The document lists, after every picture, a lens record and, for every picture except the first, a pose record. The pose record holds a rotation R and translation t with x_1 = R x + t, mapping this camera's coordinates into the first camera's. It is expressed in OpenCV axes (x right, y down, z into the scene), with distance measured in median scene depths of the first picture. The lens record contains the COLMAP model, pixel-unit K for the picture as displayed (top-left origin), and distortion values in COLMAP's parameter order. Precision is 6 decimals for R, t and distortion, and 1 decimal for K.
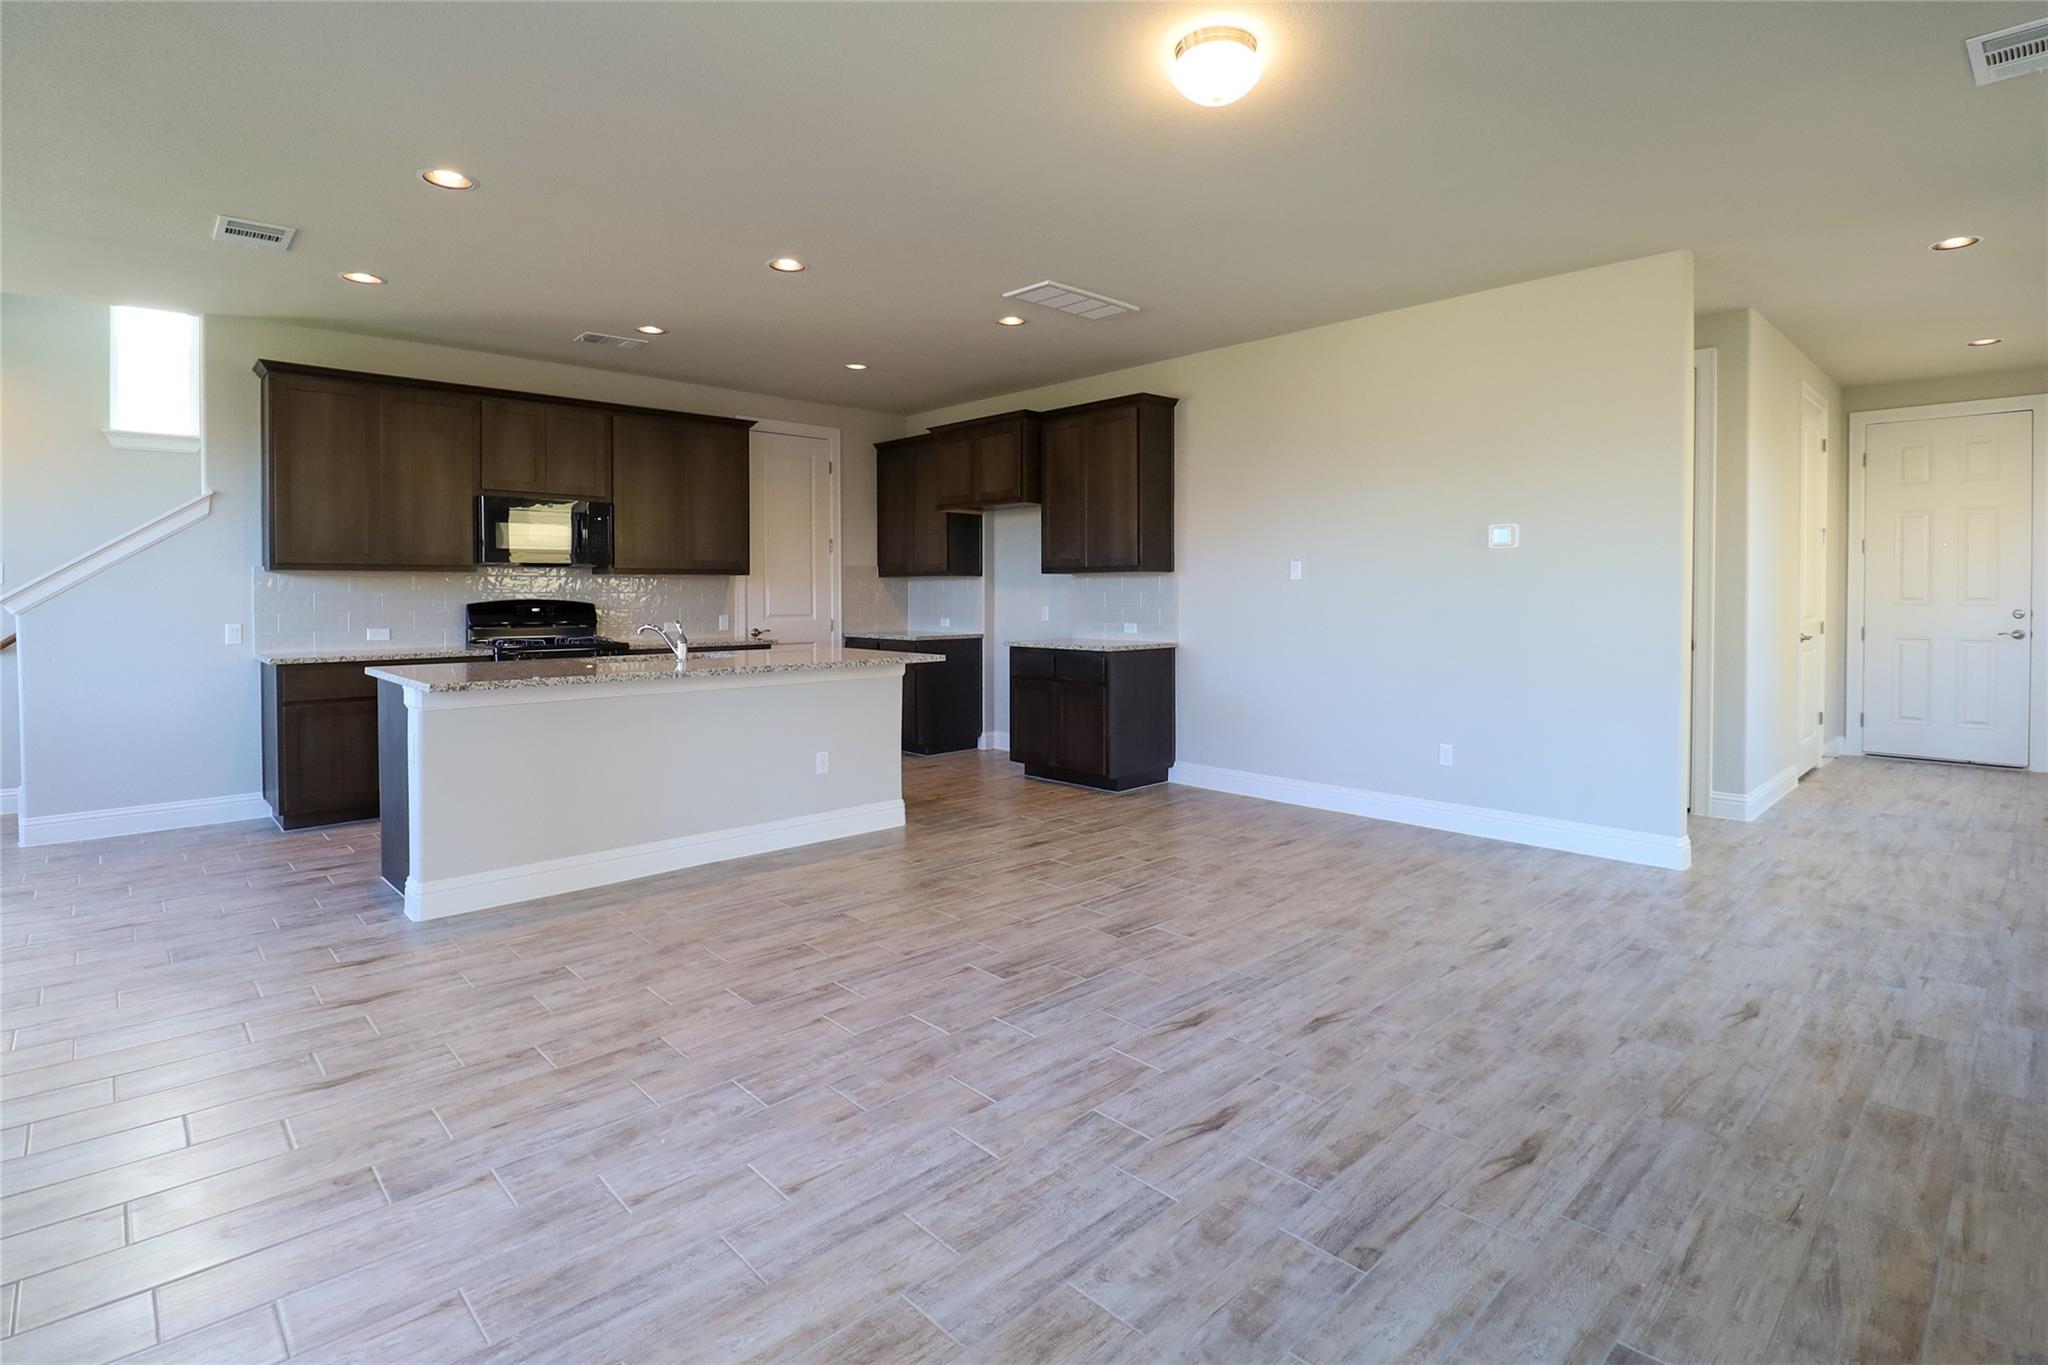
lens RADIAL K [[1001.1, 0, 1048.8], [0, 1001.1, 609.3], [0, 0, 1]] dist [-0.001097, -0.014907]
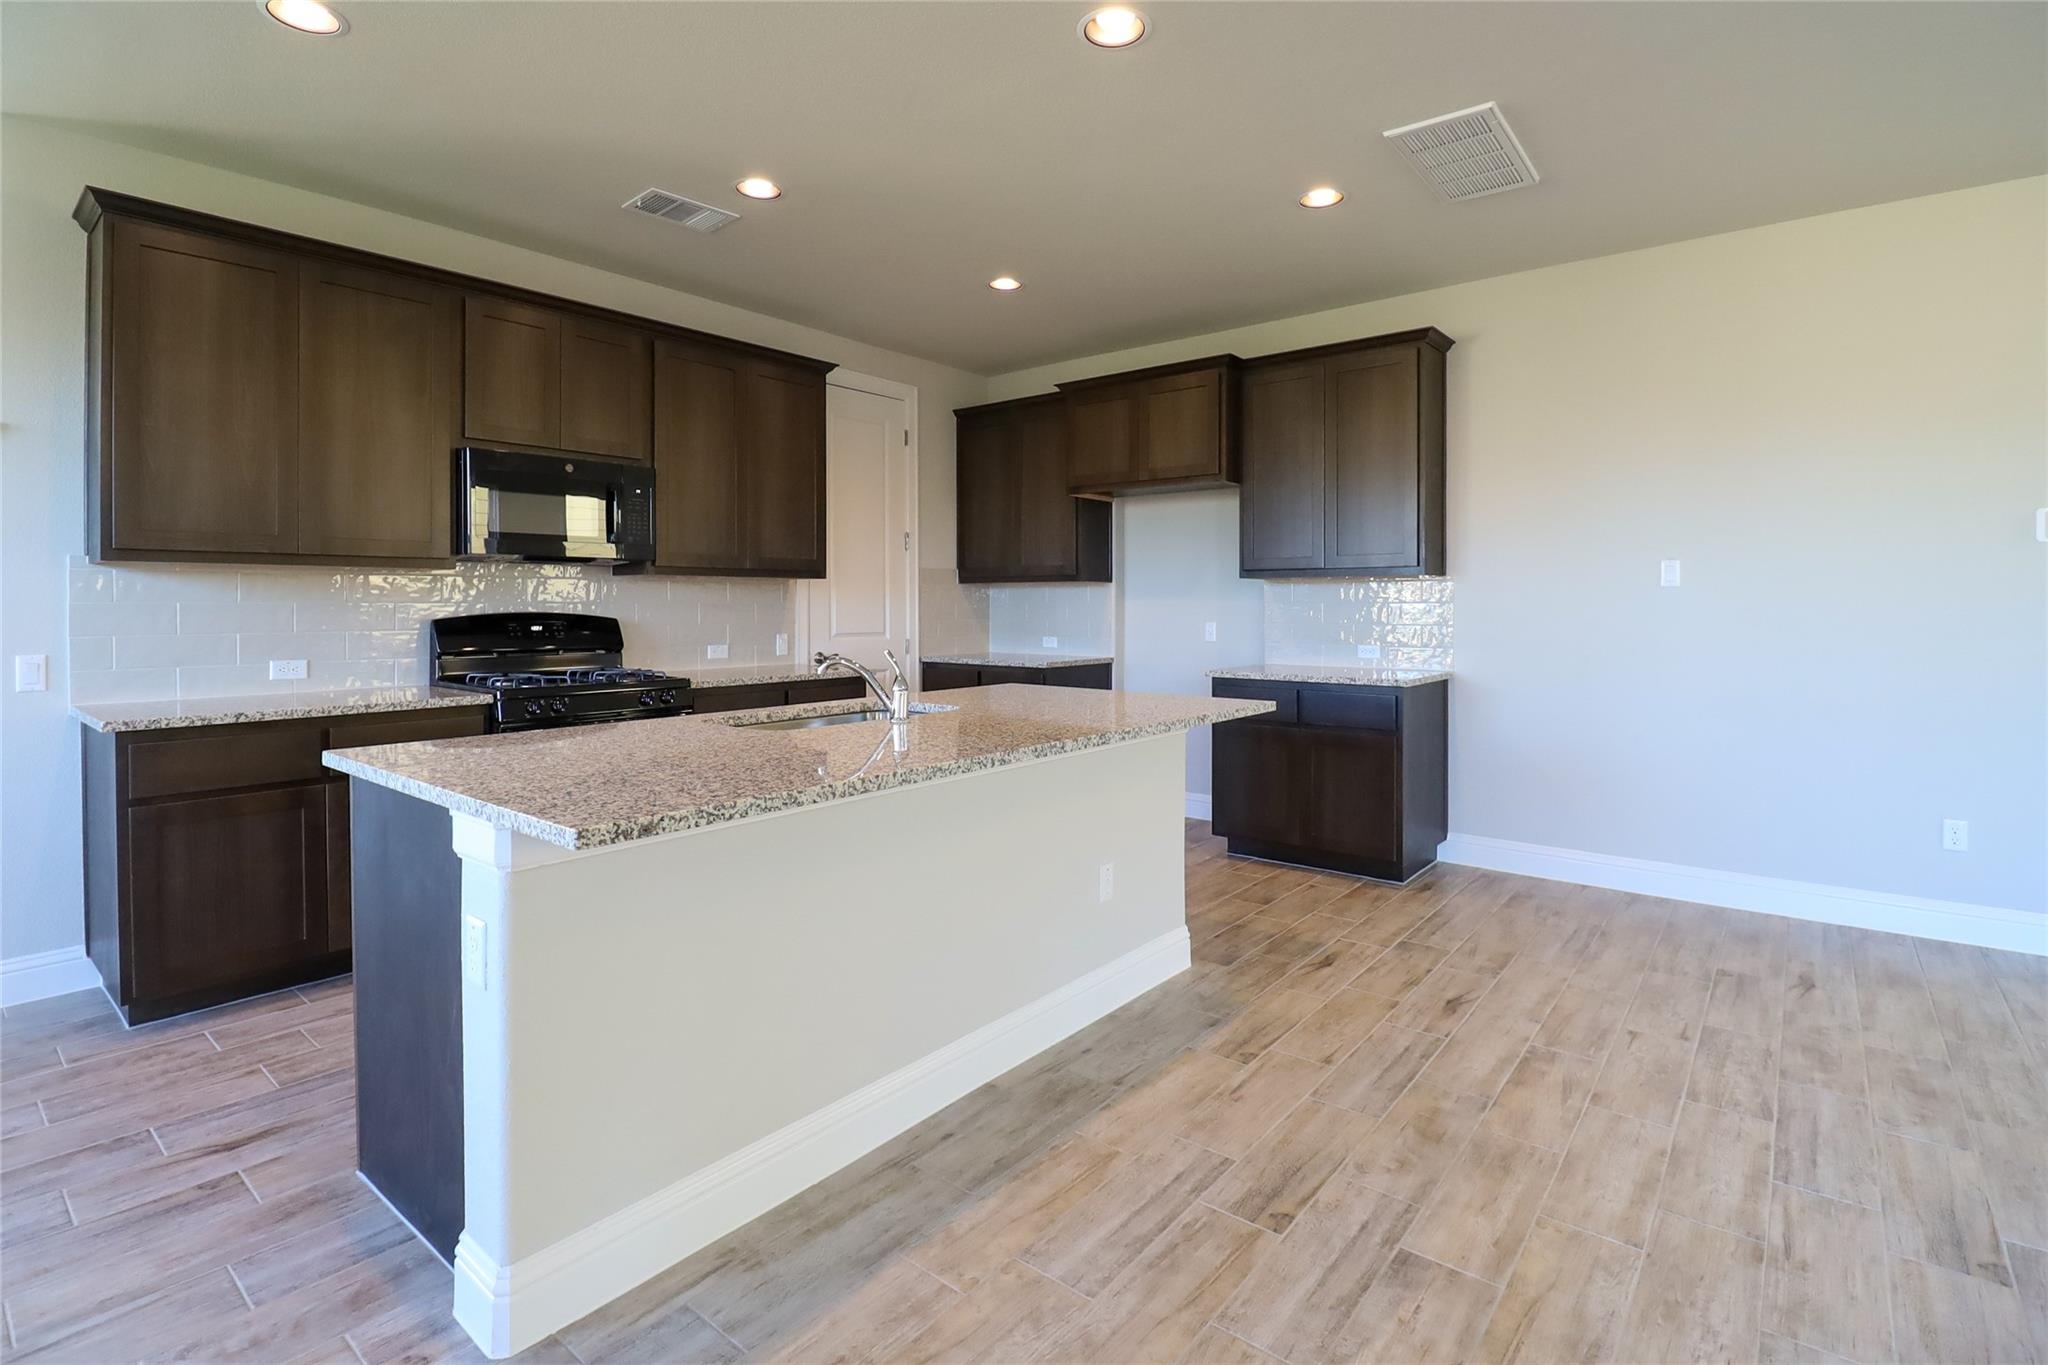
lens RADIAL K [[974.4, 0, 1025.6], [0, 974.4, 613.8], [0, 0, 1]] dist [-0.001152, -0.012354]
pose [[0.993271, 0.000300, 0.115813, -0.266771], [0.000552, 0.999973, -0.007329, -0.004181], [-0.115812, 0.007344, 0.993244, 0.325303]]
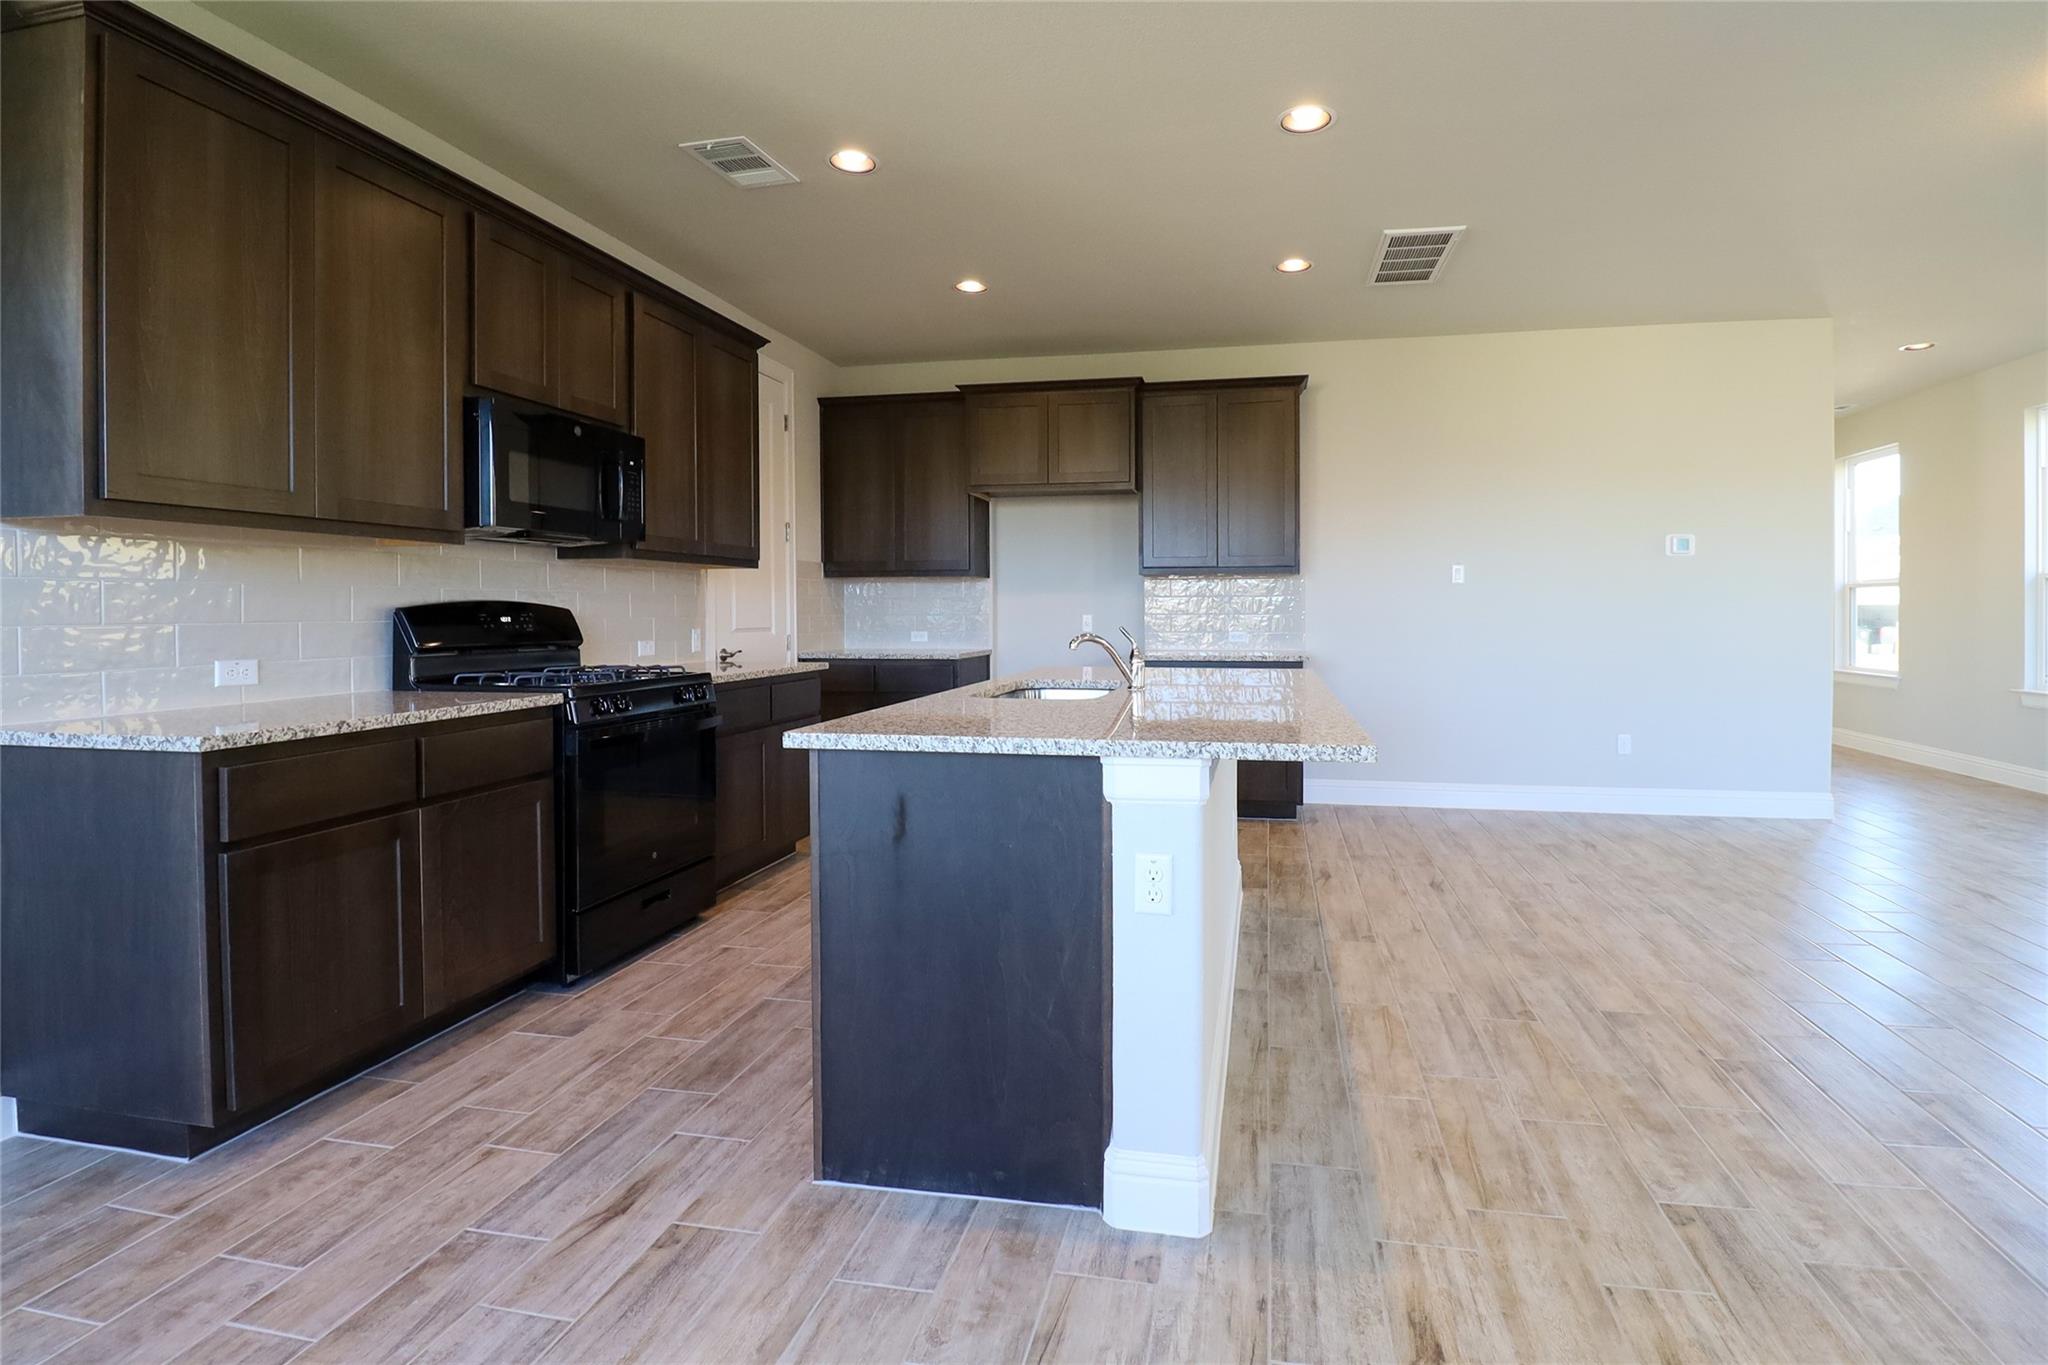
lens RADIAL K [[983.3, 0, 1093.1], [0, 983.3, 627.6], [0, 0, 1]] dist [-0.002813, -0.008361]
pose [[0.814760, -0.011115, 0.579692, -0.559618], [0.011733, 0.999928, 0.002681, 0.007211], [-0.579680, 0.004618, 0.814831, 0.373456]]
